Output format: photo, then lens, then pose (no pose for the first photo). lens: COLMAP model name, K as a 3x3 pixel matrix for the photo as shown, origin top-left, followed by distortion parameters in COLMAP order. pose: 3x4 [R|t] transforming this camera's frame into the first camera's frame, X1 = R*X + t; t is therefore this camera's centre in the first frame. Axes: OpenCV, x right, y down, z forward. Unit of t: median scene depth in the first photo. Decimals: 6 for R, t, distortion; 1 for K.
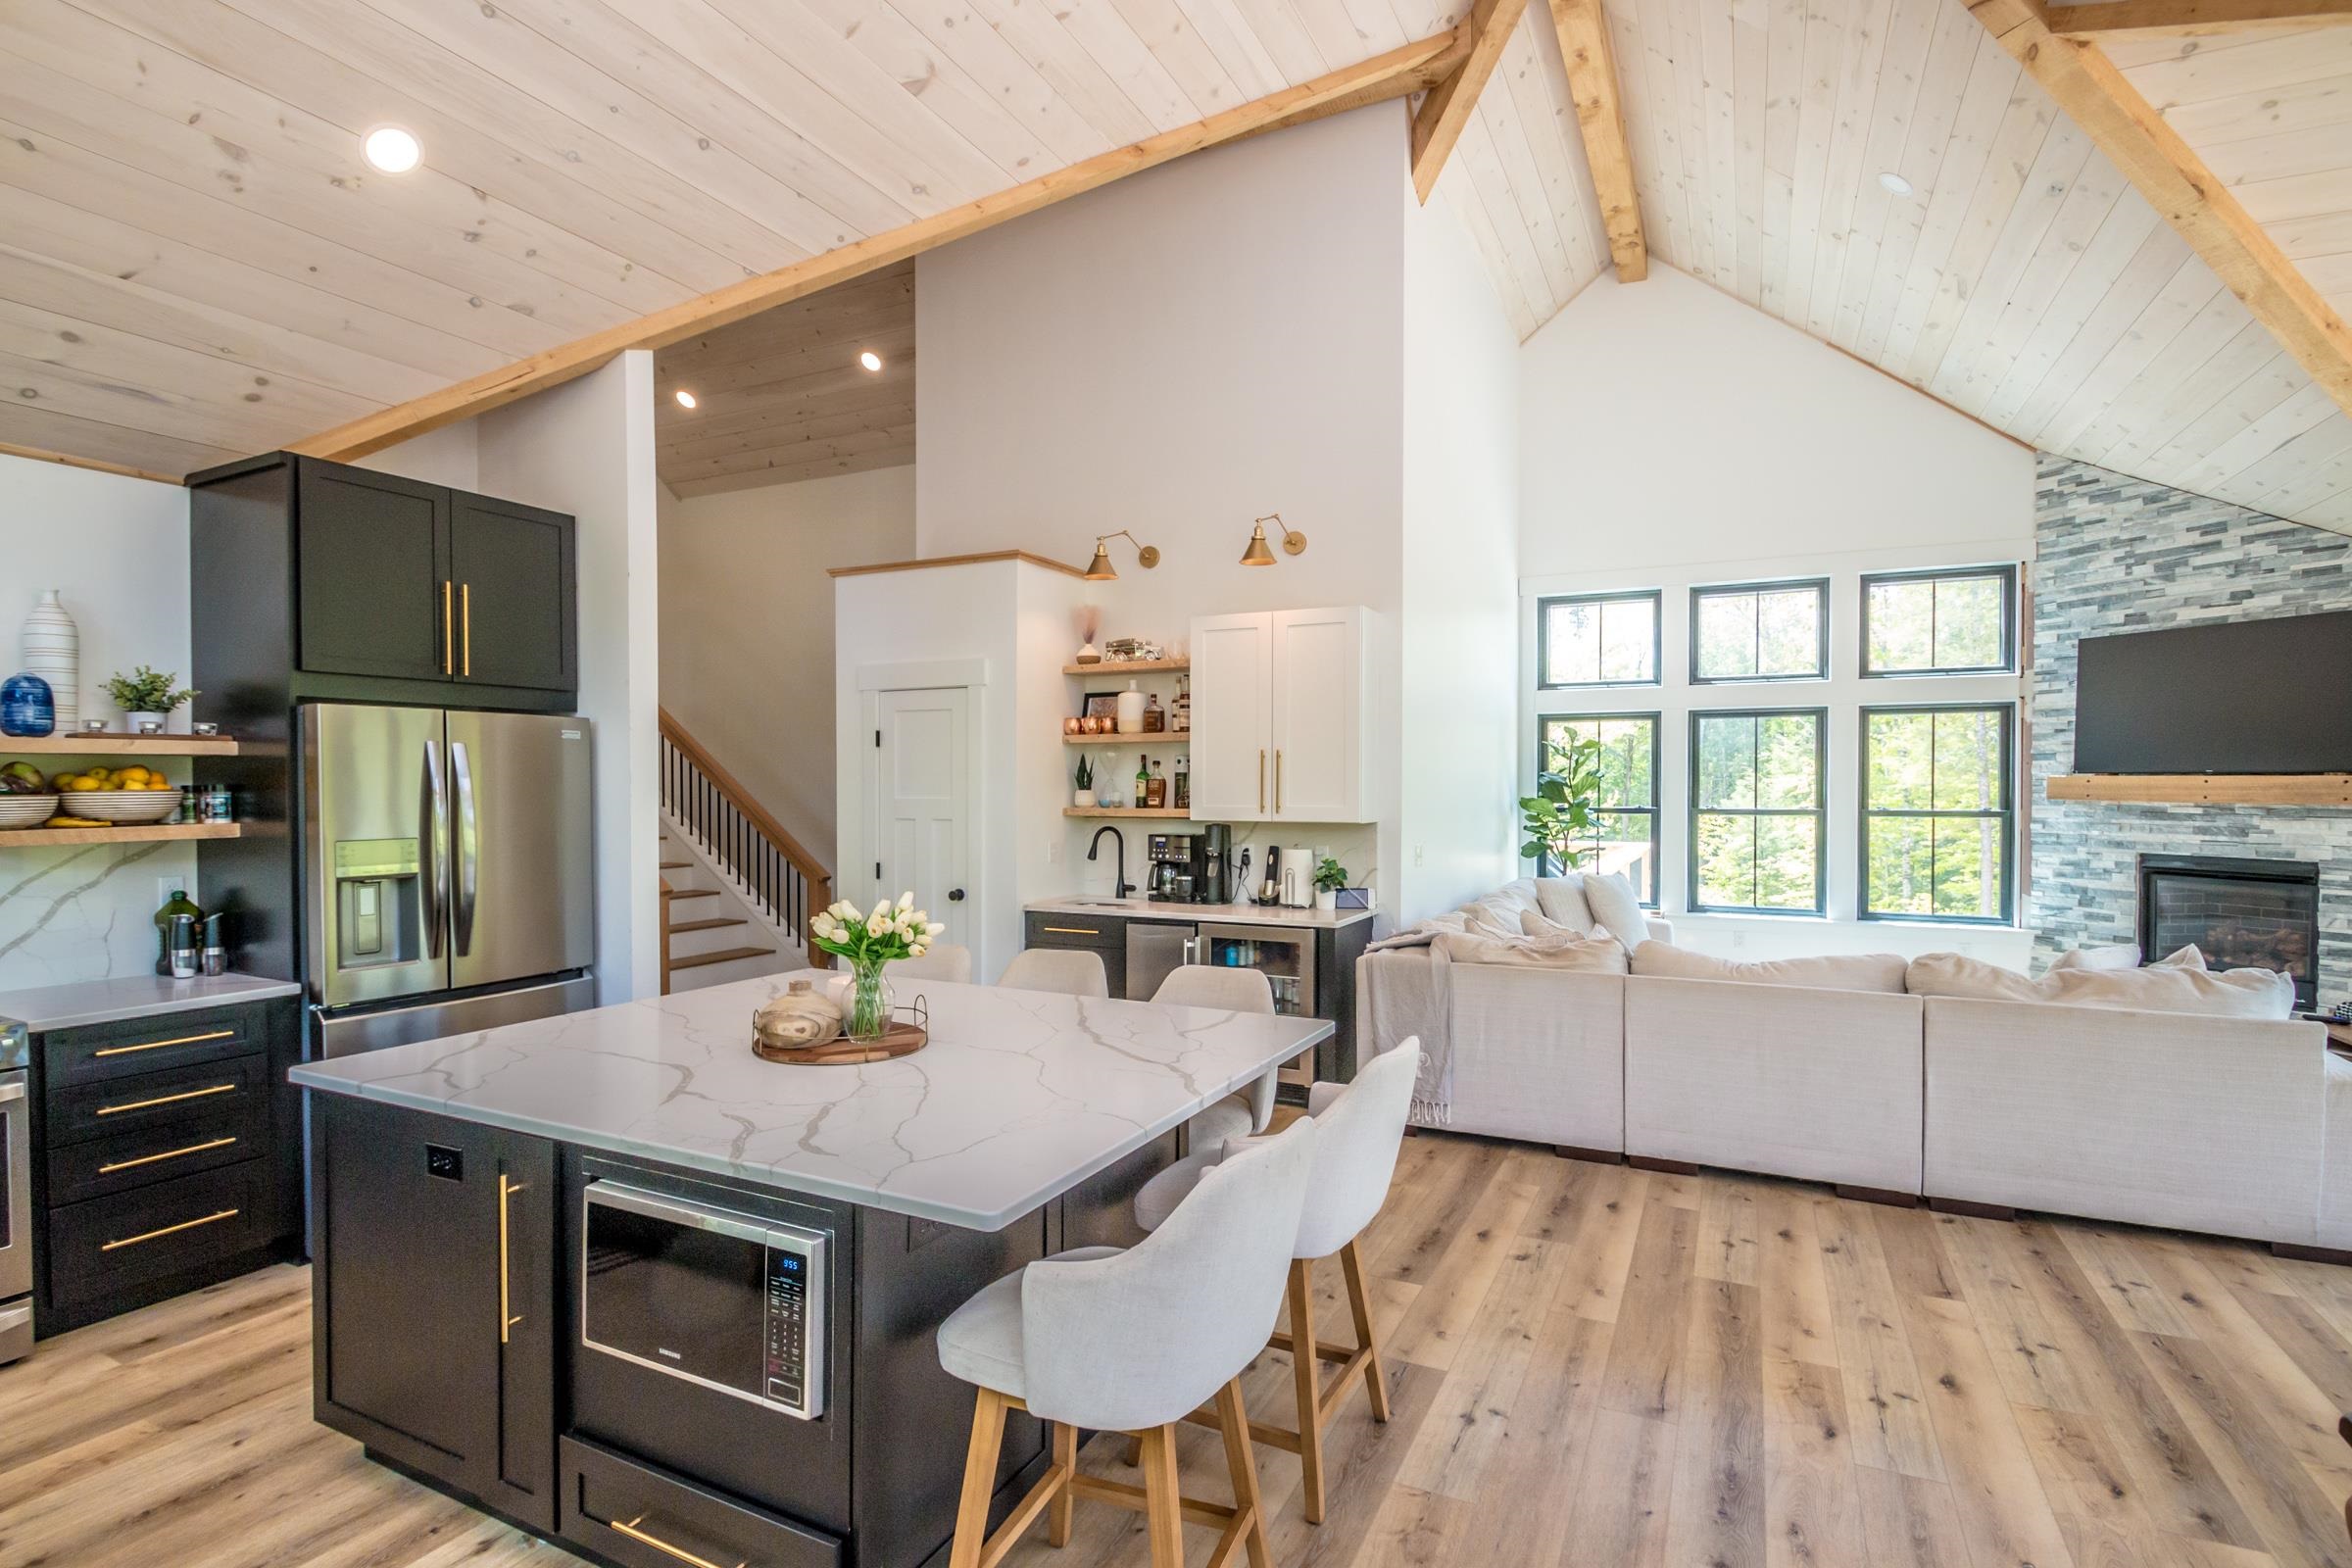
lens RADIAL K [[1131.9, 0, 1178.2], [0, 1131.9, 793.9], [0, 0, 1]] dist [0.011379, -0.019615]
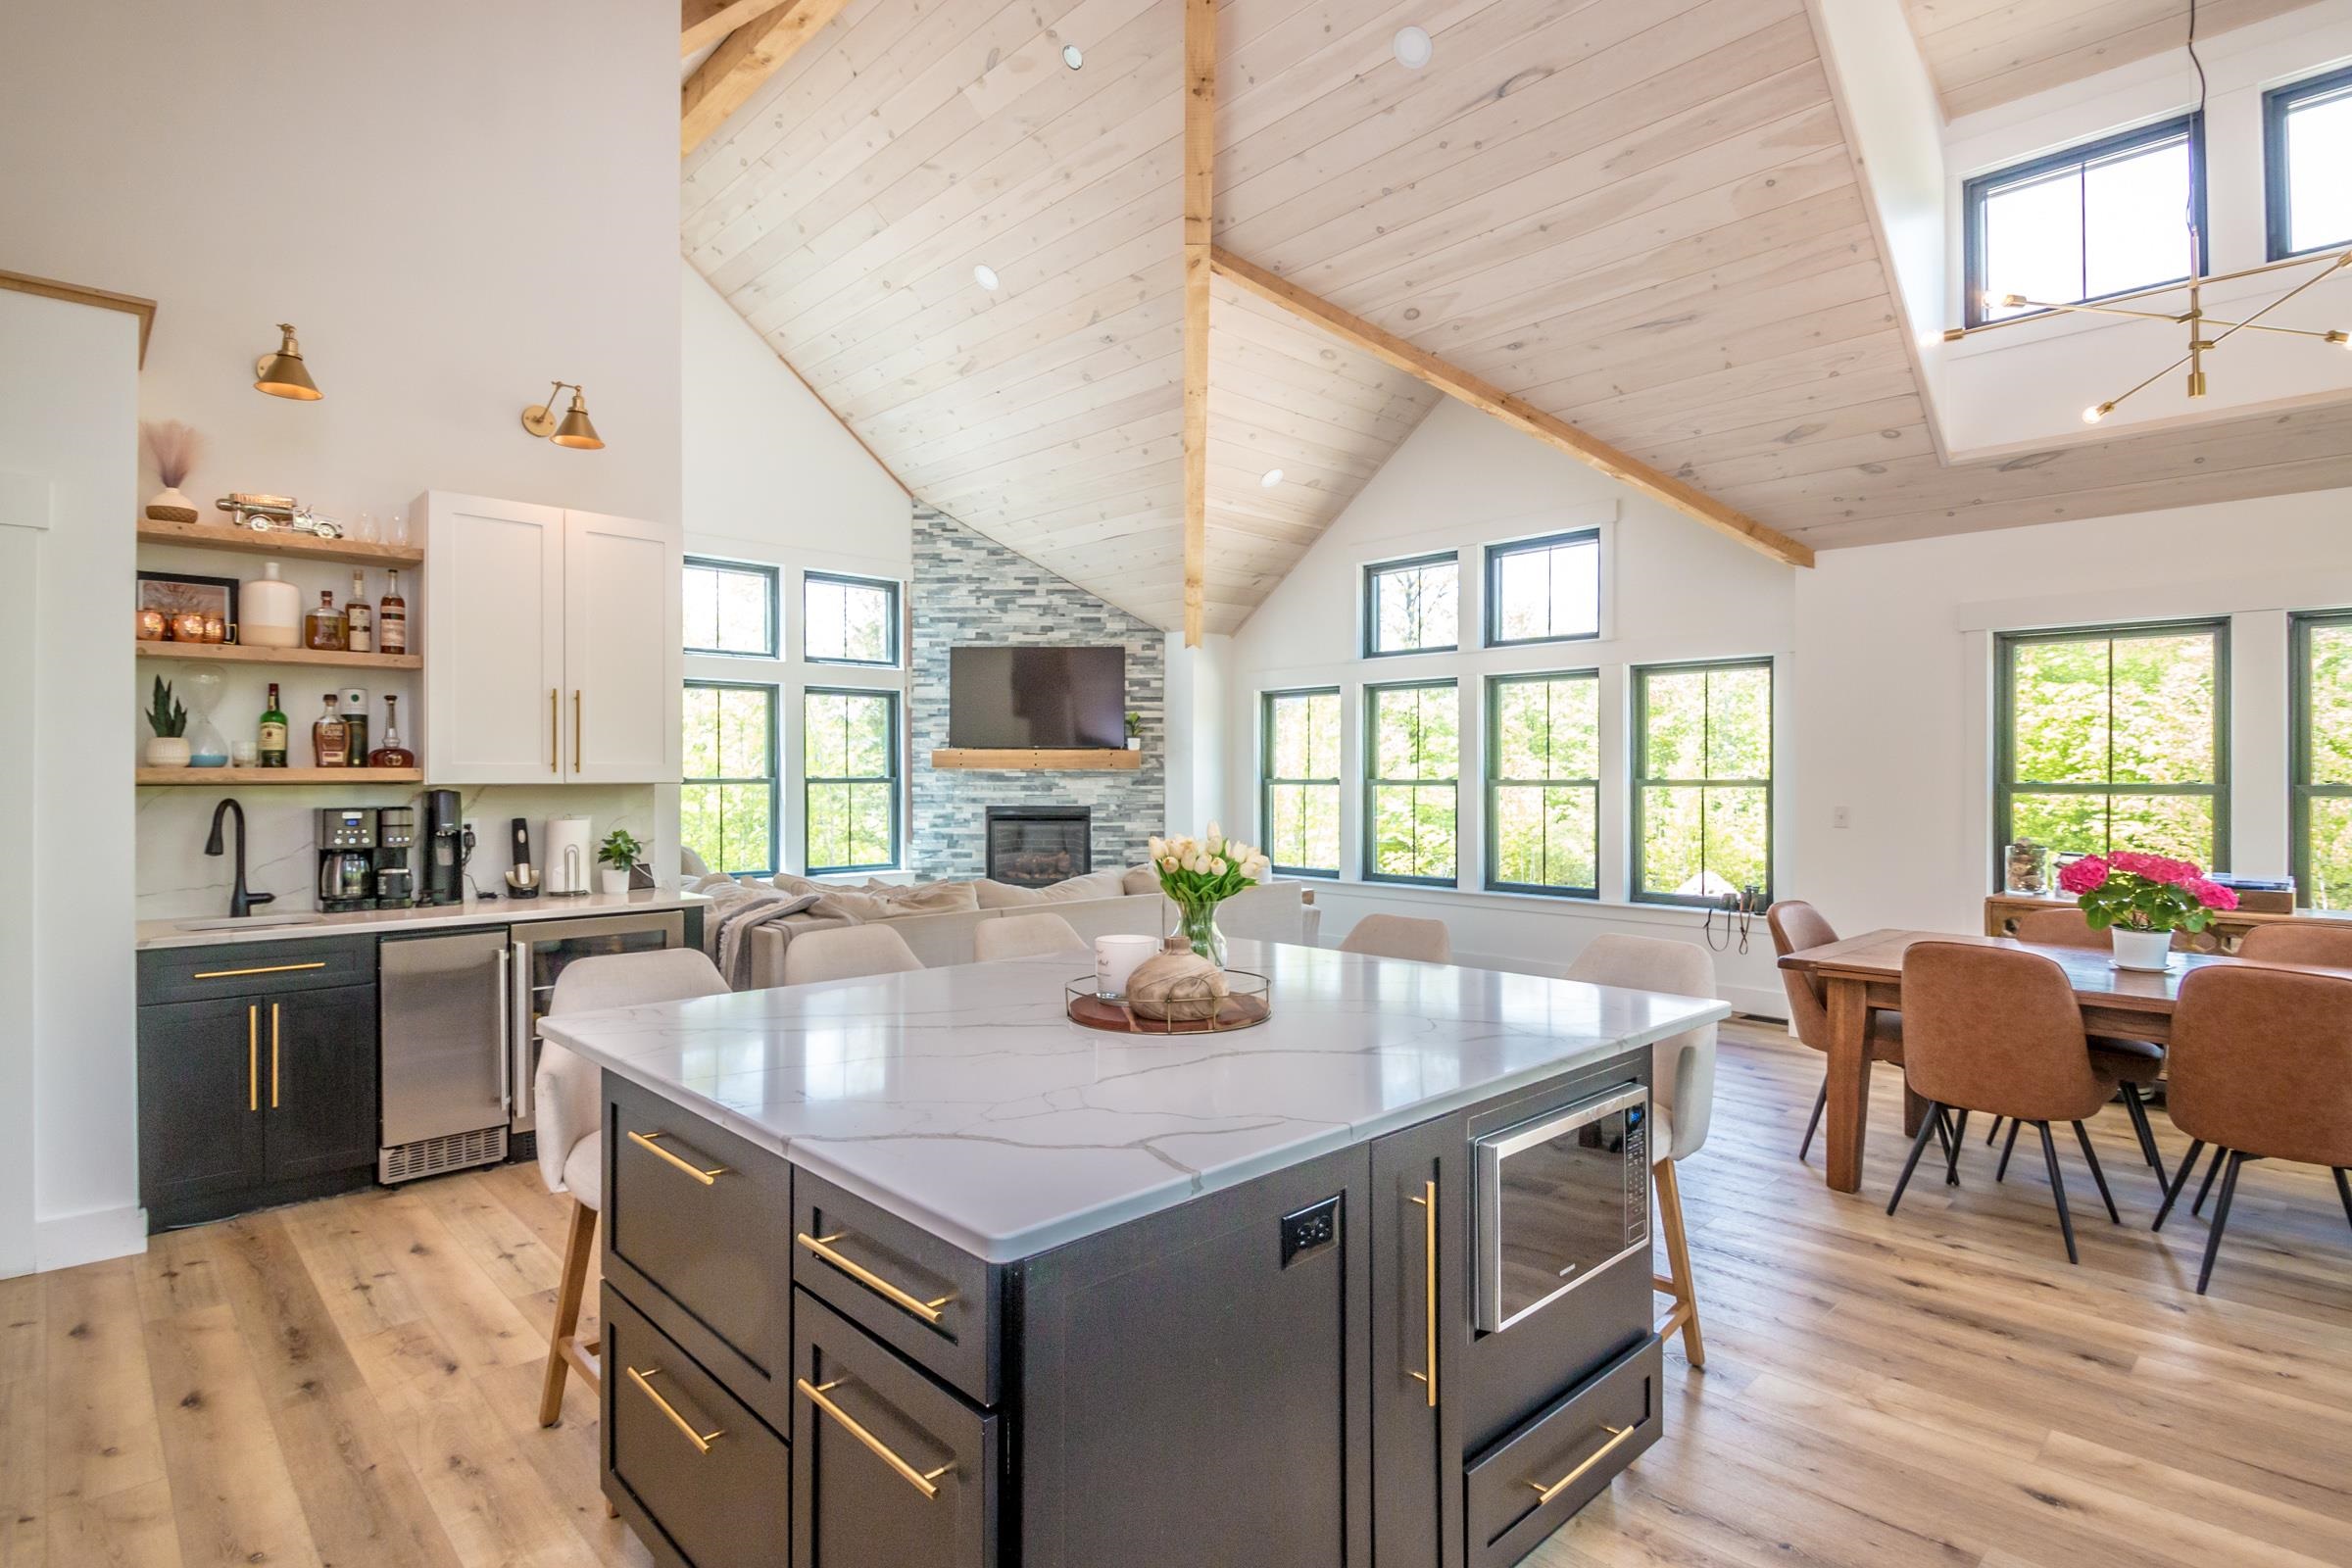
lens RADIAL K [[1196.9, 0, 1178.0], [0, 1196.9, 765.6], [0, 0, 1]] dist [-0.001293, -0.000054]
pose [[0.336359, 0.006582, 0.941711, -0.450955], [0.011374, 0.999874, -0.011051, 0.021985], [-0.941665, 0.014429, 0.336241, 0.285646]]
